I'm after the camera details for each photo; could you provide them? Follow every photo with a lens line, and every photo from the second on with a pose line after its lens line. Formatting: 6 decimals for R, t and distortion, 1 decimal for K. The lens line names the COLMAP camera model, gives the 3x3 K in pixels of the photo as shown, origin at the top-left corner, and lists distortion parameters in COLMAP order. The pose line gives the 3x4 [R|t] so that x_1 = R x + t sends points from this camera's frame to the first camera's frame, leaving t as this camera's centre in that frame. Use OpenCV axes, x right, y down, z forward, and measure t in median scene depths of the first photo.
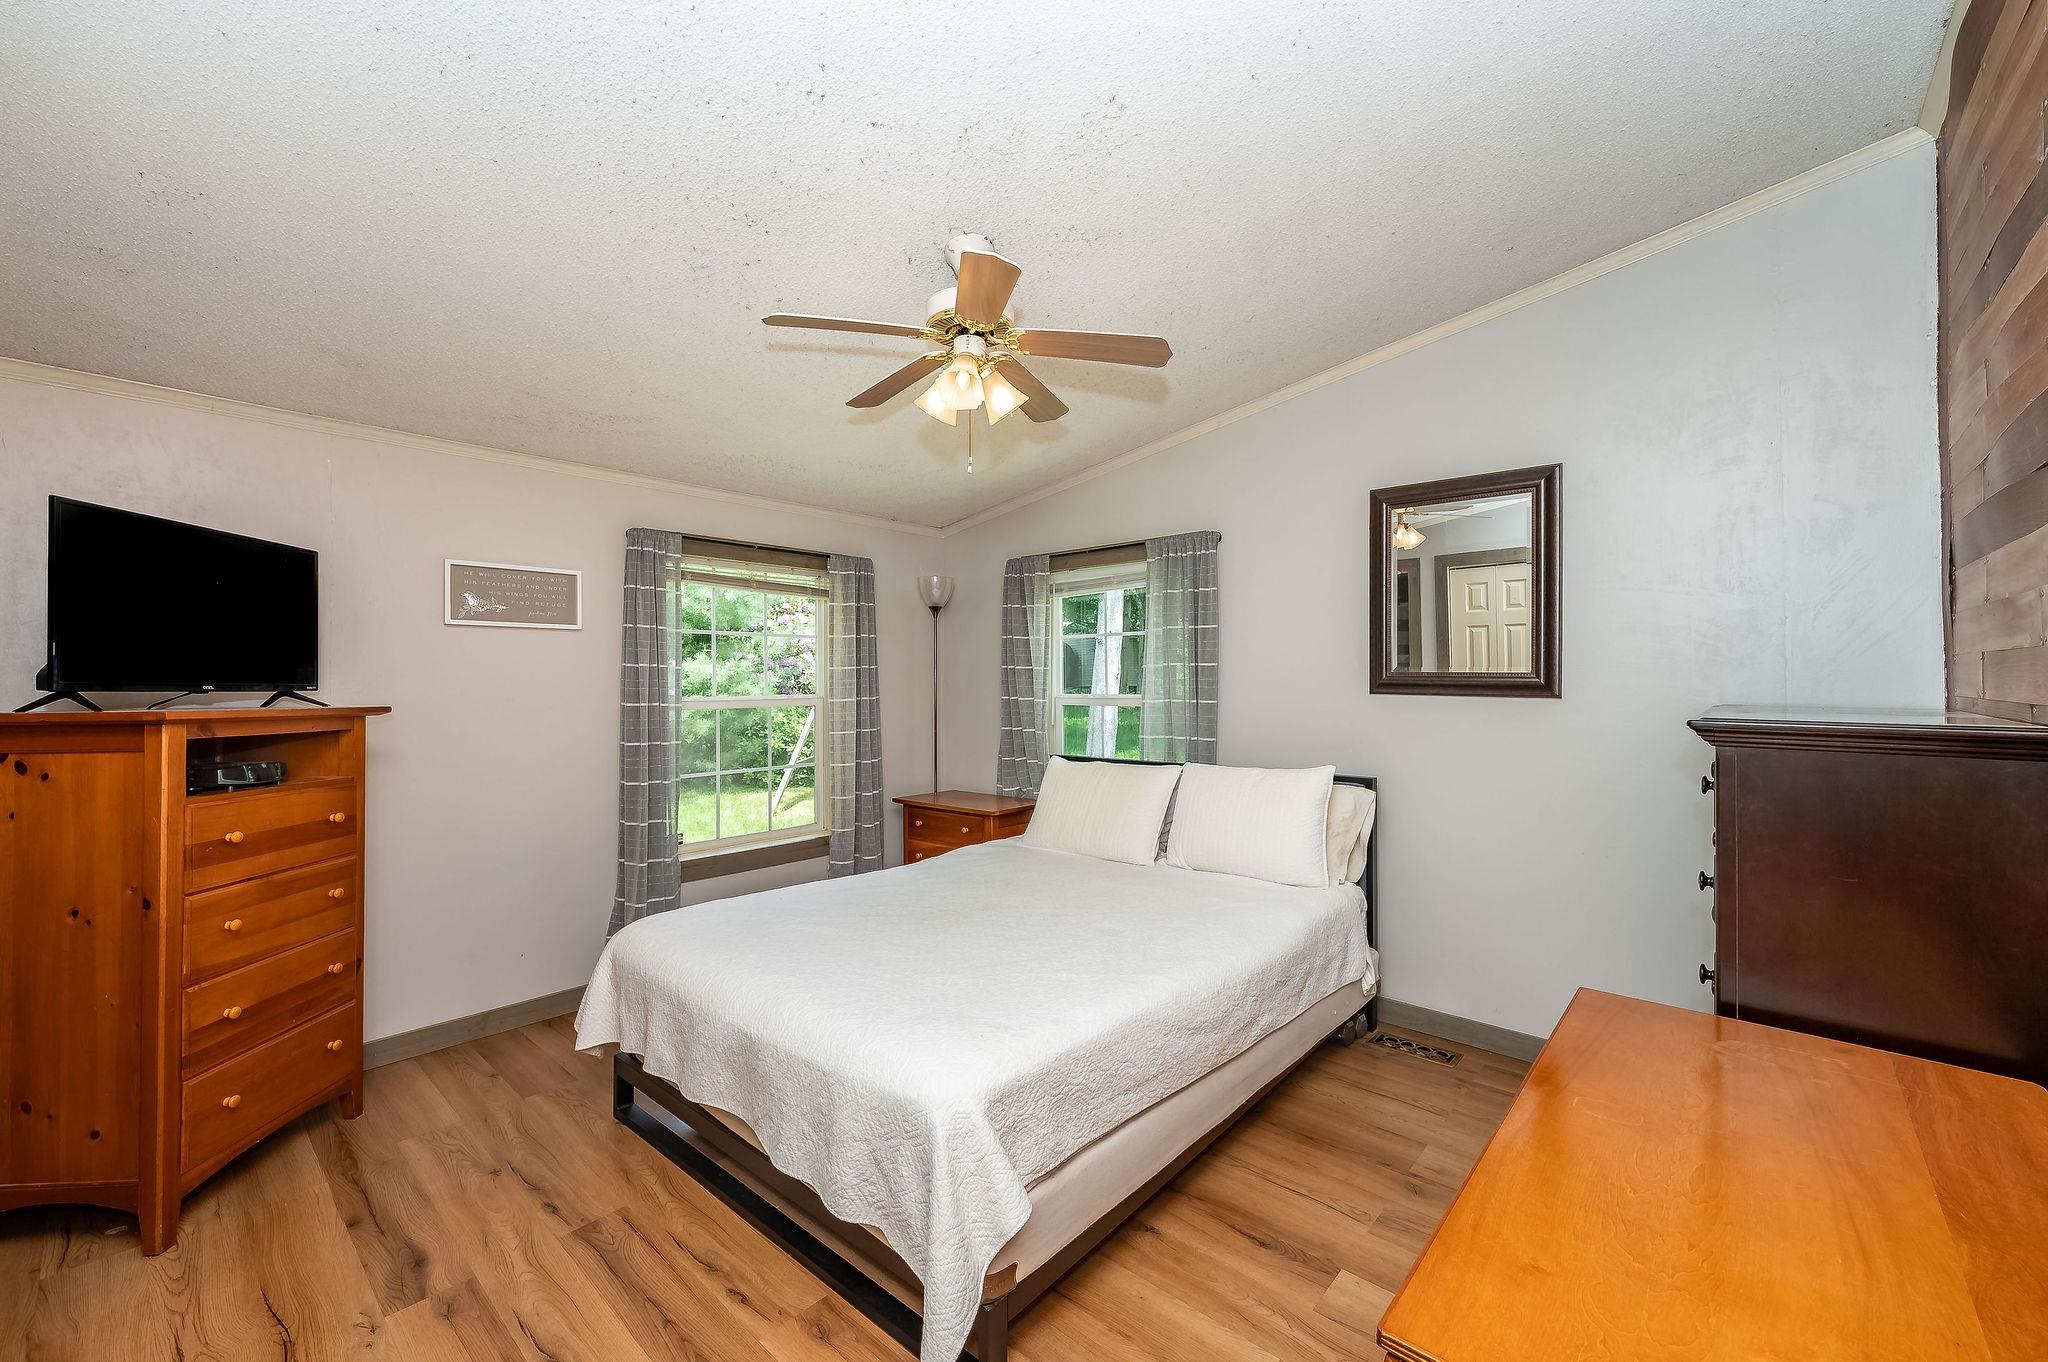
lens RADIAL K [[825.7, 0, 1020.9], [0, 825.7, 688.3], [0, 0, 1]] dist [0.001403, -0.001085]
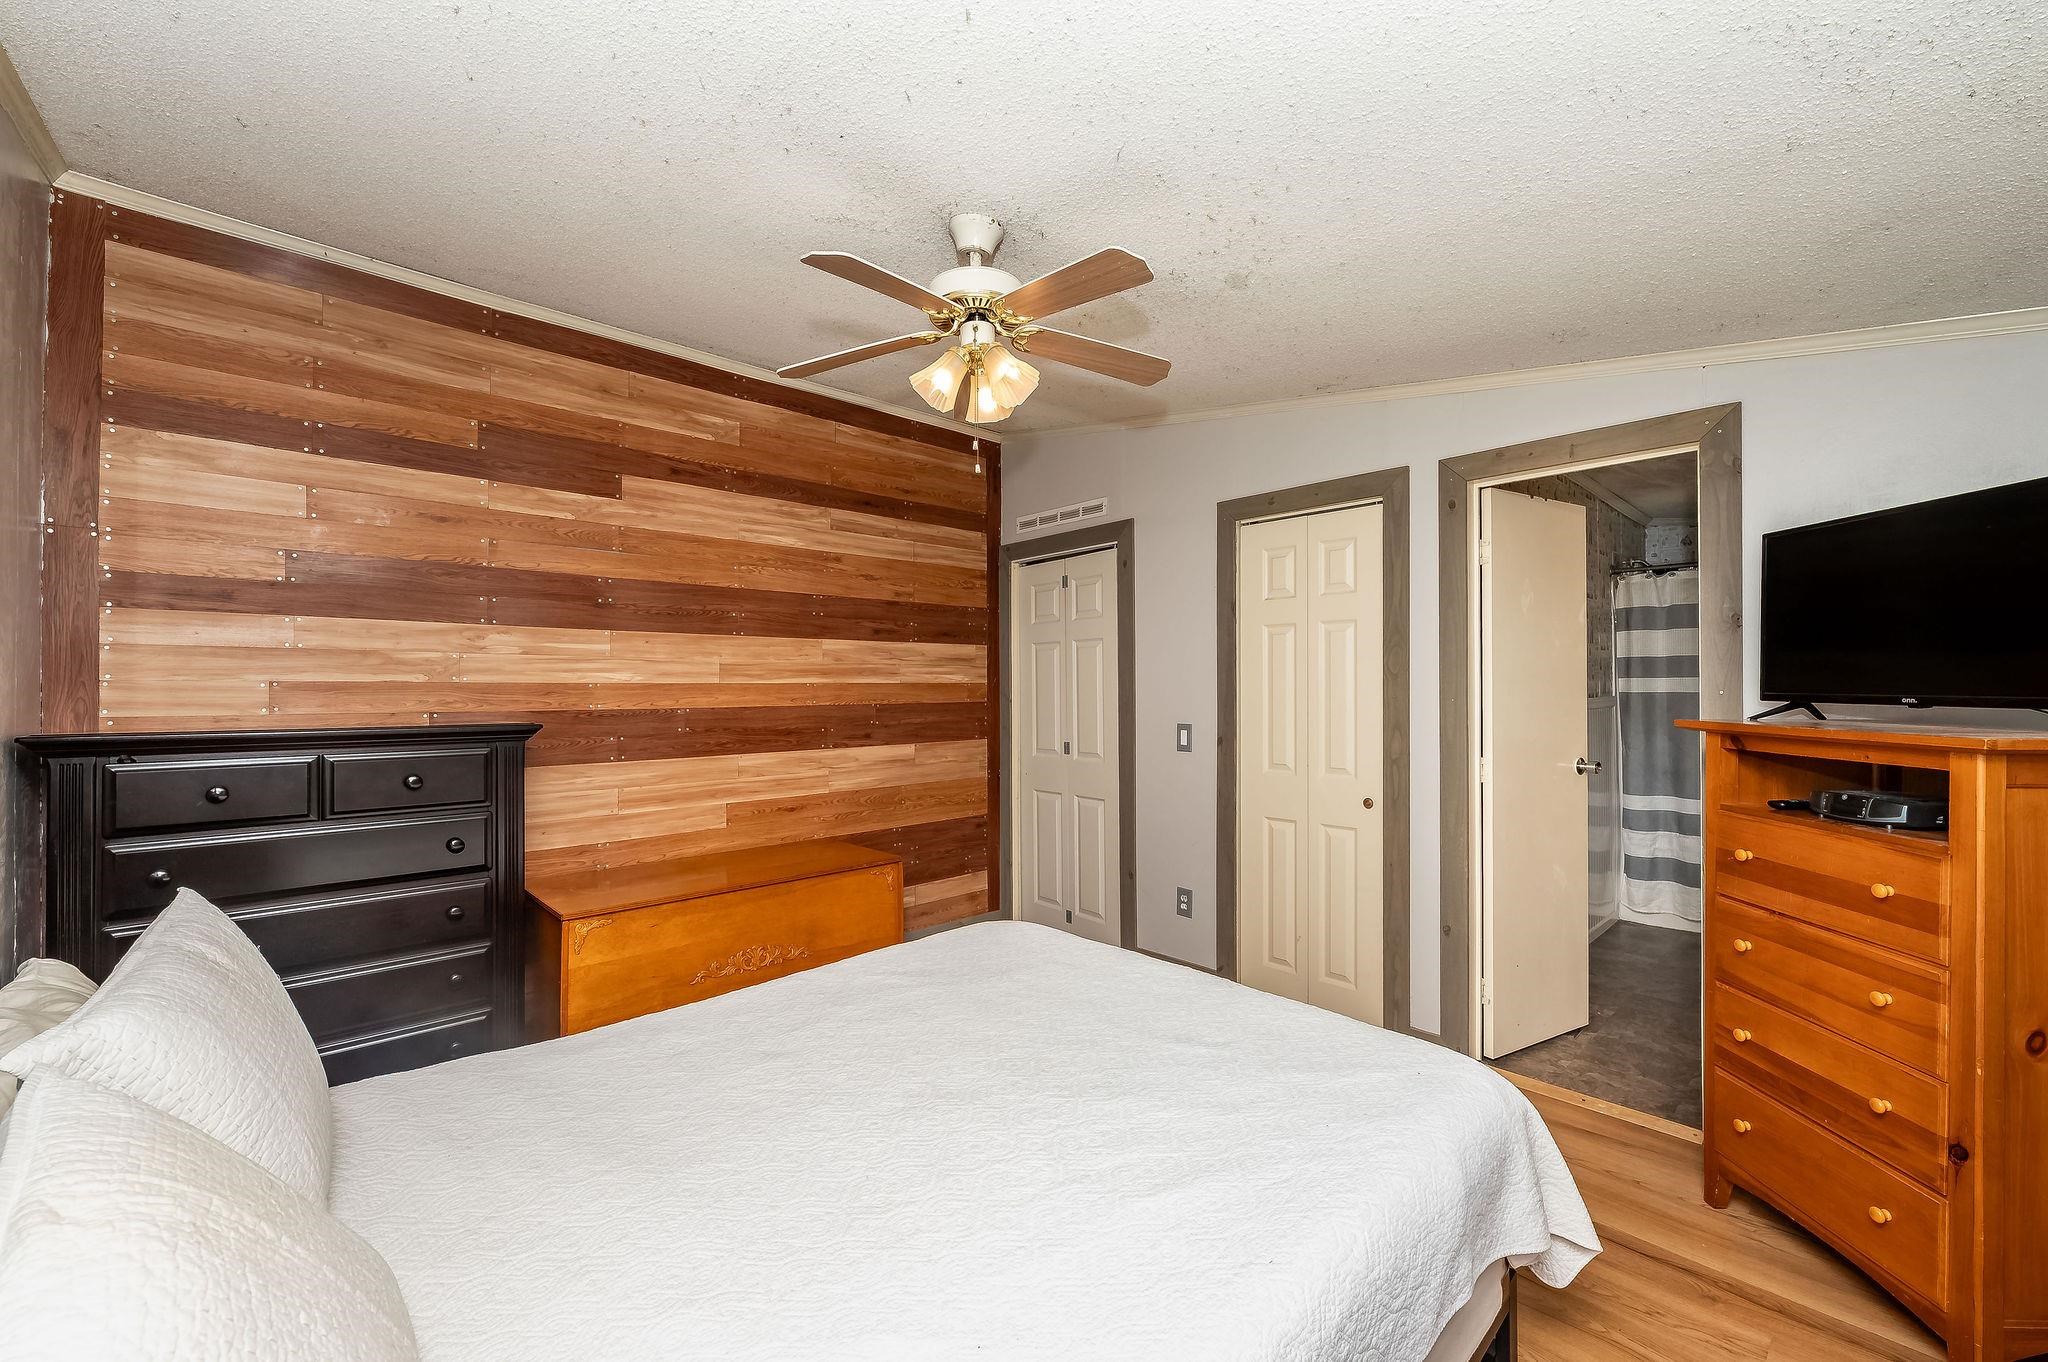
lens RADIAL K [[825.7, 0, 1015.4], [0, 825.7, 685.8], [0, 0, 1]] dist [0.001403, -0.001085]
pose [[-0.995016, 0.008735, 0.099330, -0.128039], [0.008874, 0.999960, 0.000957, -0.017070], [-0.099318, 0.001834, -0.995054, 1.295955]]
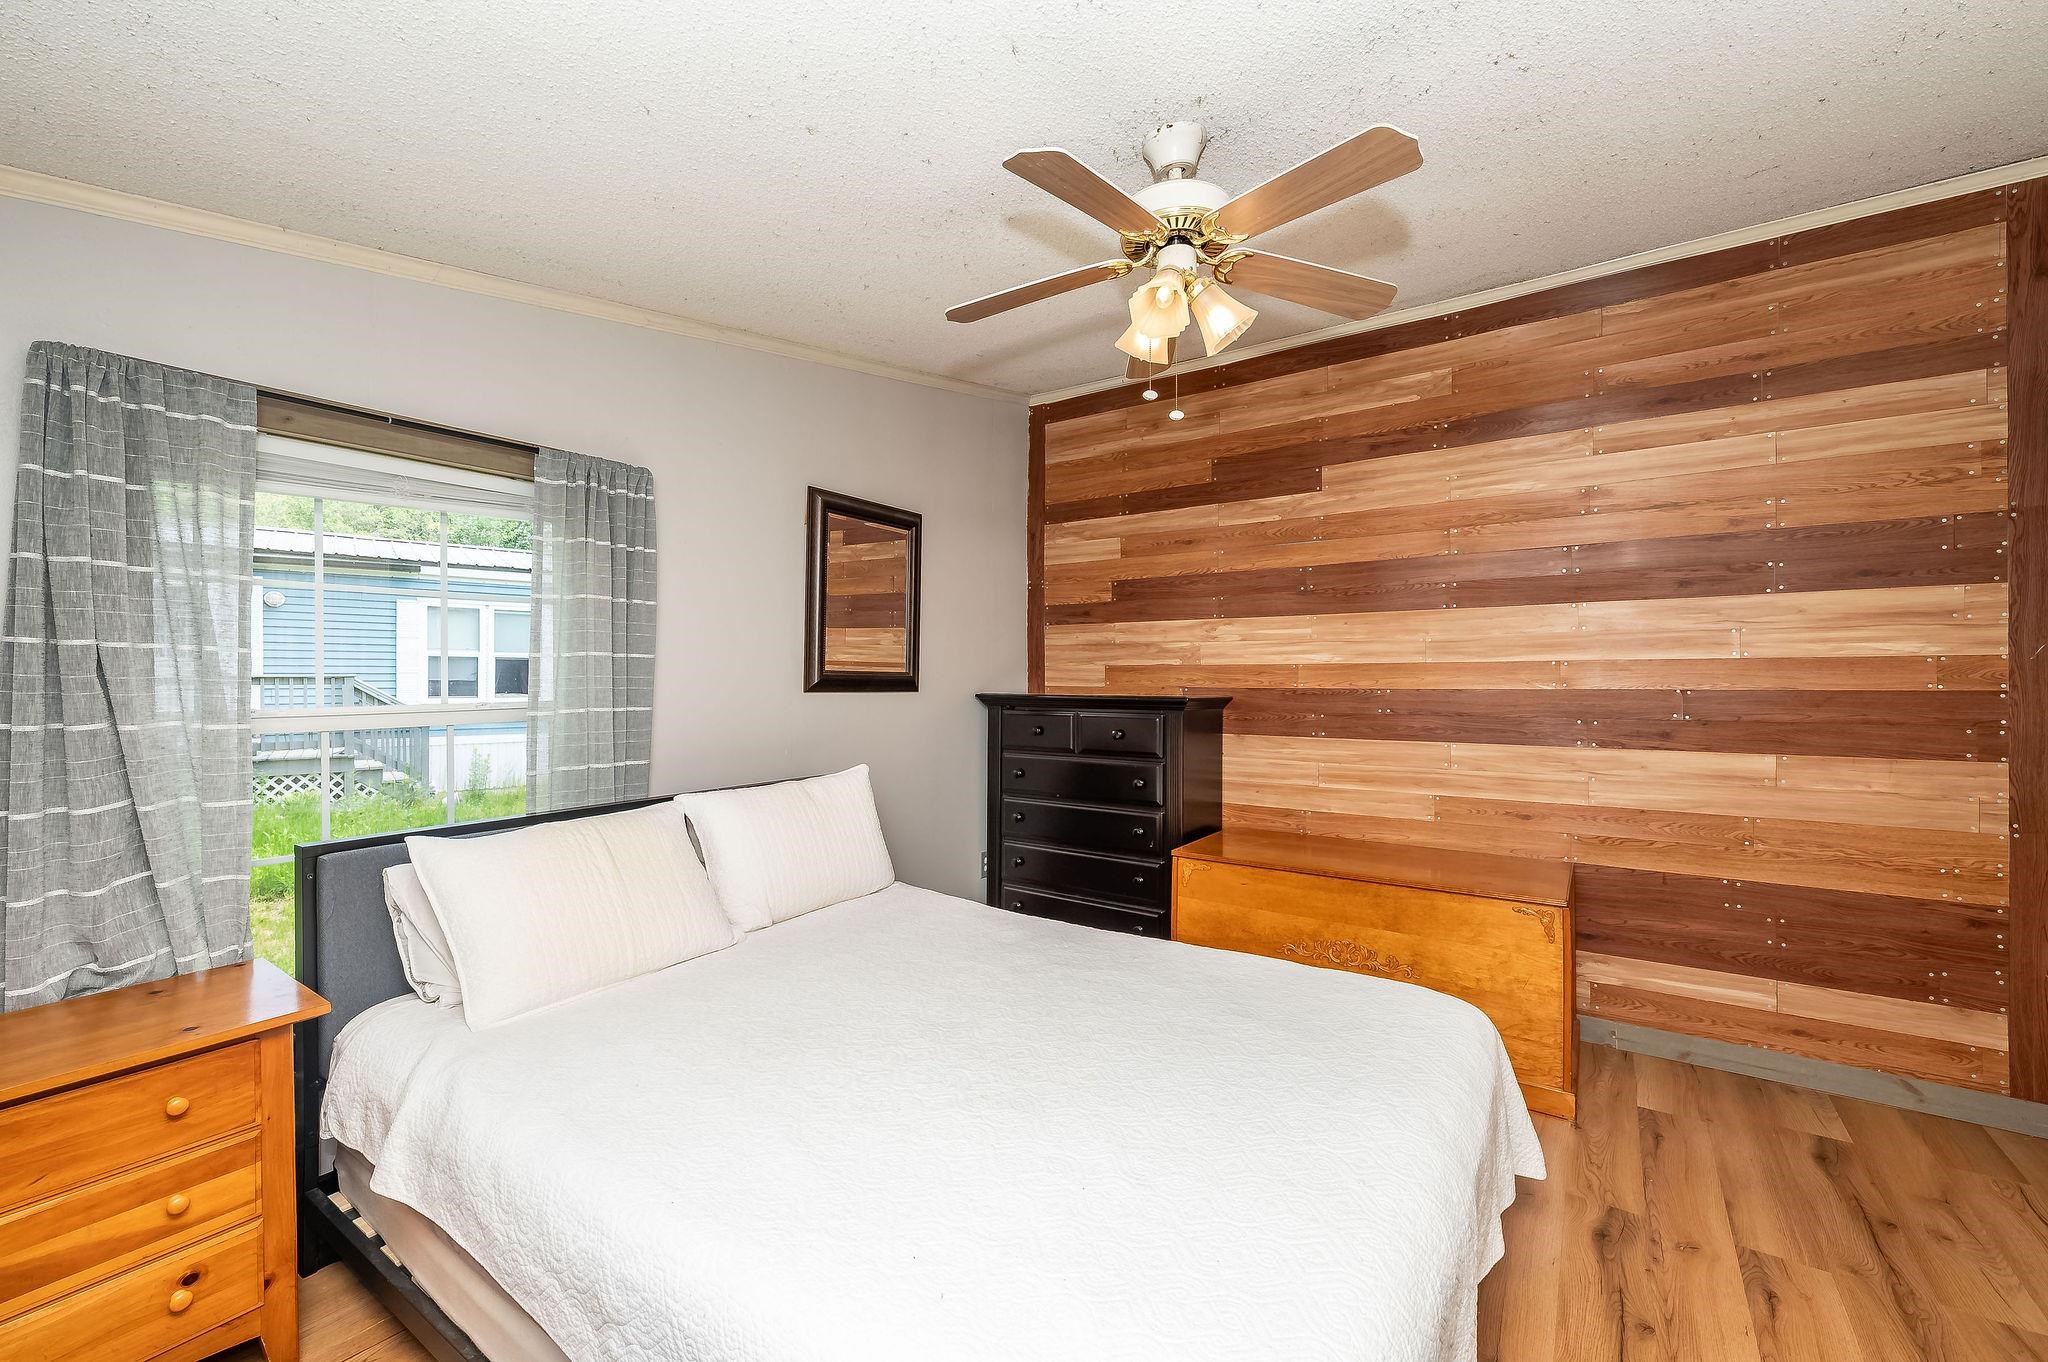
lens RADIAL K [[825.7, 0, 1034.3], [0, 825.7, 676.2], [0, 0, 1]] dist [0.001403, -0.001085]
pose [[-0.116680, 0.005200, 0.993156, -0.572852], [0.008390, 0.999956, -0.004250, -0.006112], [-0.993134, 0.007836, -0.116719, 0.831712]]
